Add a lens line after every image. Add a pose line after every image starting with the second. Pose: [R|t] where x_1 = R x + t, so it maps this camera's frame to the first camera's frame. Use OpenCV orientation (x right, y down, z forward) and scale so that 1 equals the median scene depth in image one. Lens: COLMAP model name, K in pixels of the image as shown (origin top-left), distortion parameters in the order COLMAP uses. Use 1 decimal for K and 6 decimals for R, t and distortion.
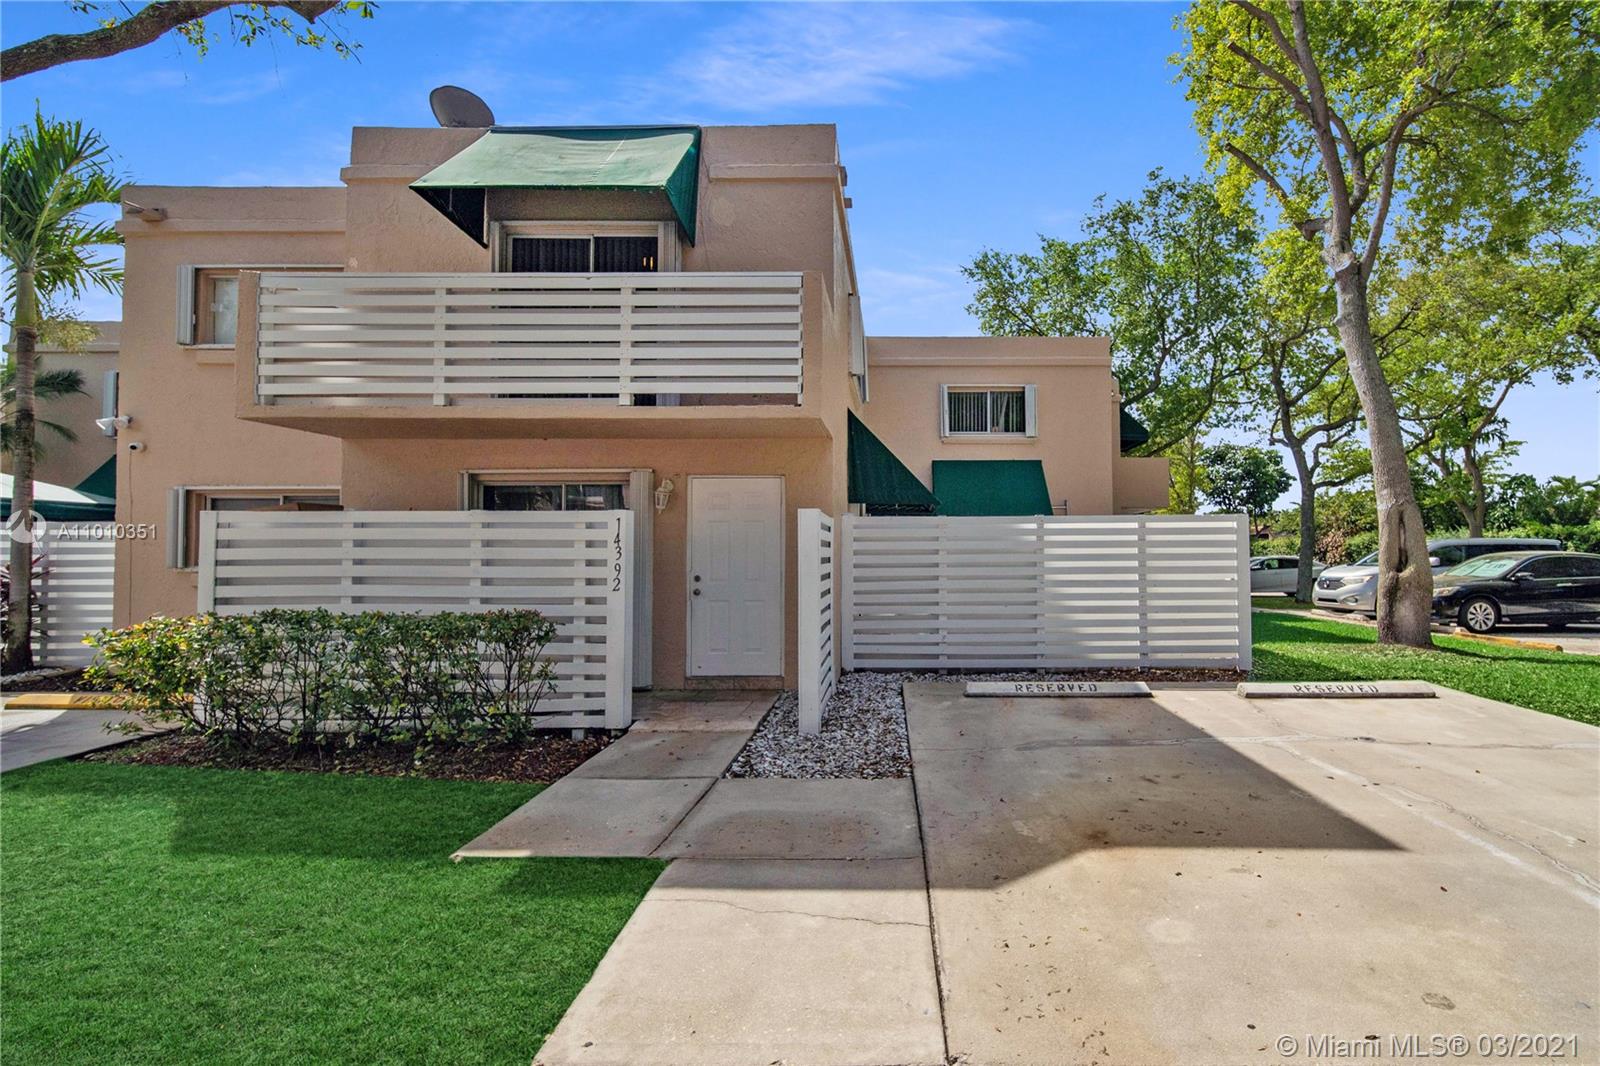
lens RADIAL K [[810.5, 0, 800.0], [0, 810.5, 555.3], [0, 0, 1]] dist [-0.000417, 0.000979]
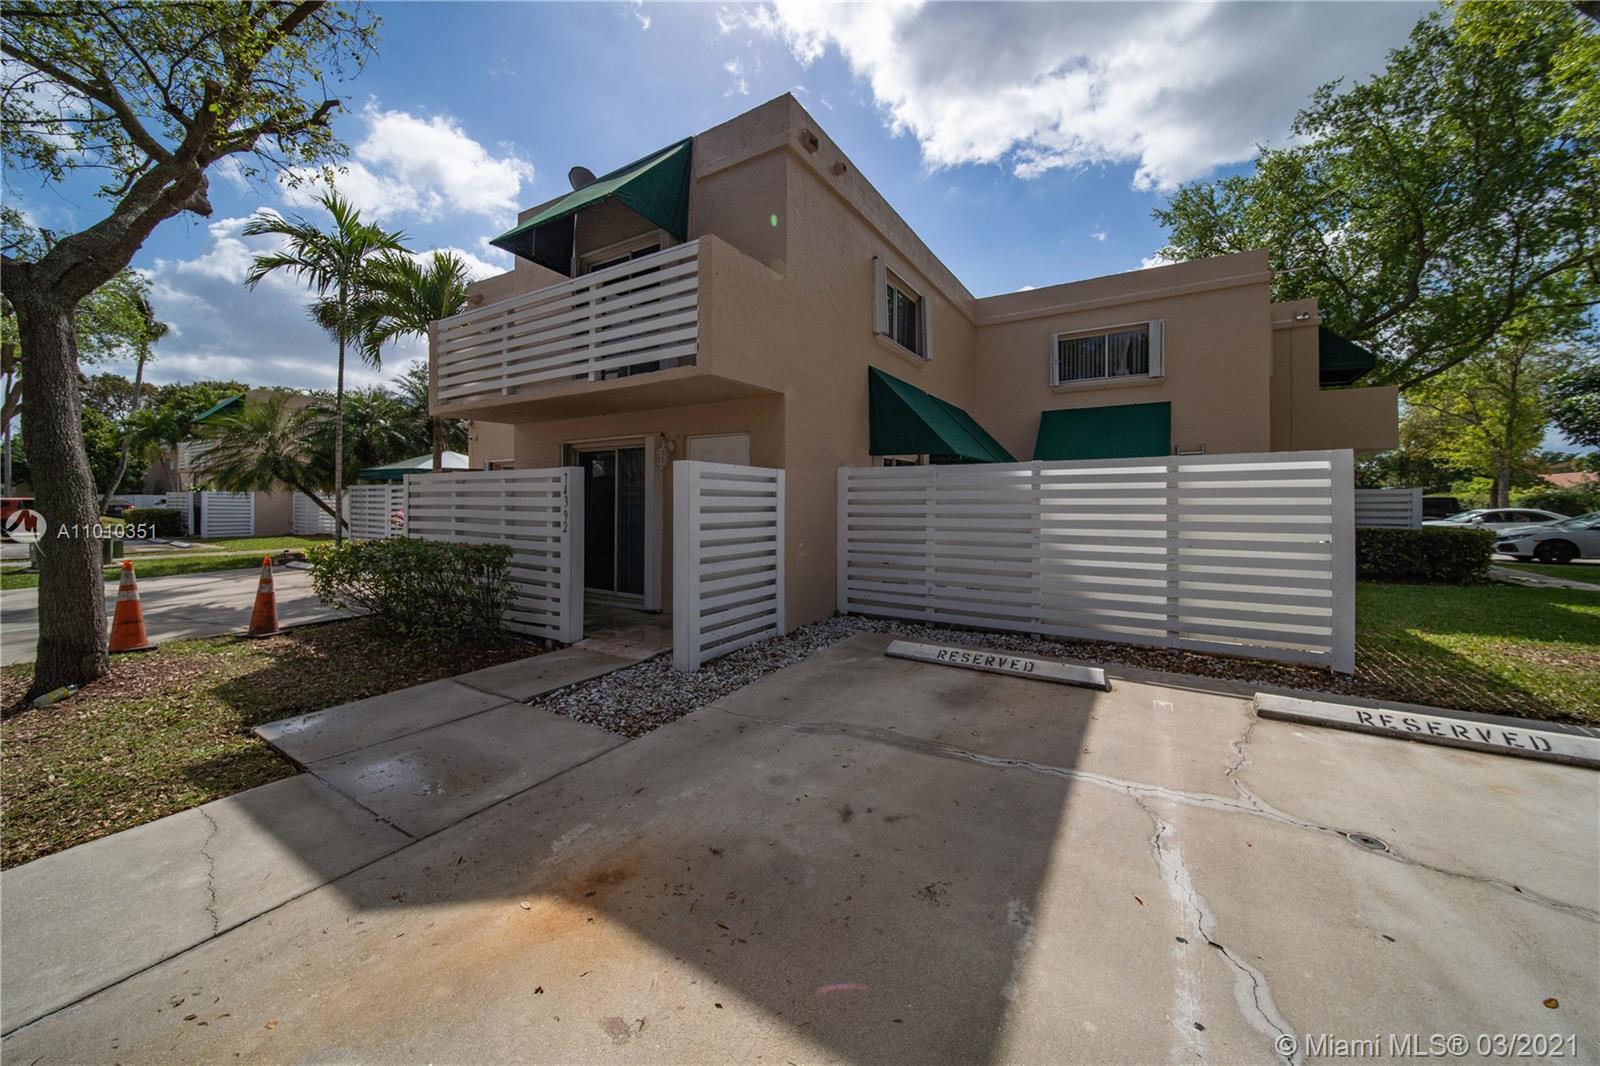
lens RADIAL K [[577.6, 0, 801.9], [0, 577.6, 513.3], [0, 0, 1]] dist [-0.000156, -0.000079]
pose [[0.851703, 0.014626, -0.523820, 0.469017], [-0.005782, 0.999812, 0.018517, -0.002840], [0.523992, -0.012742, 0.851628, 0.377010]]
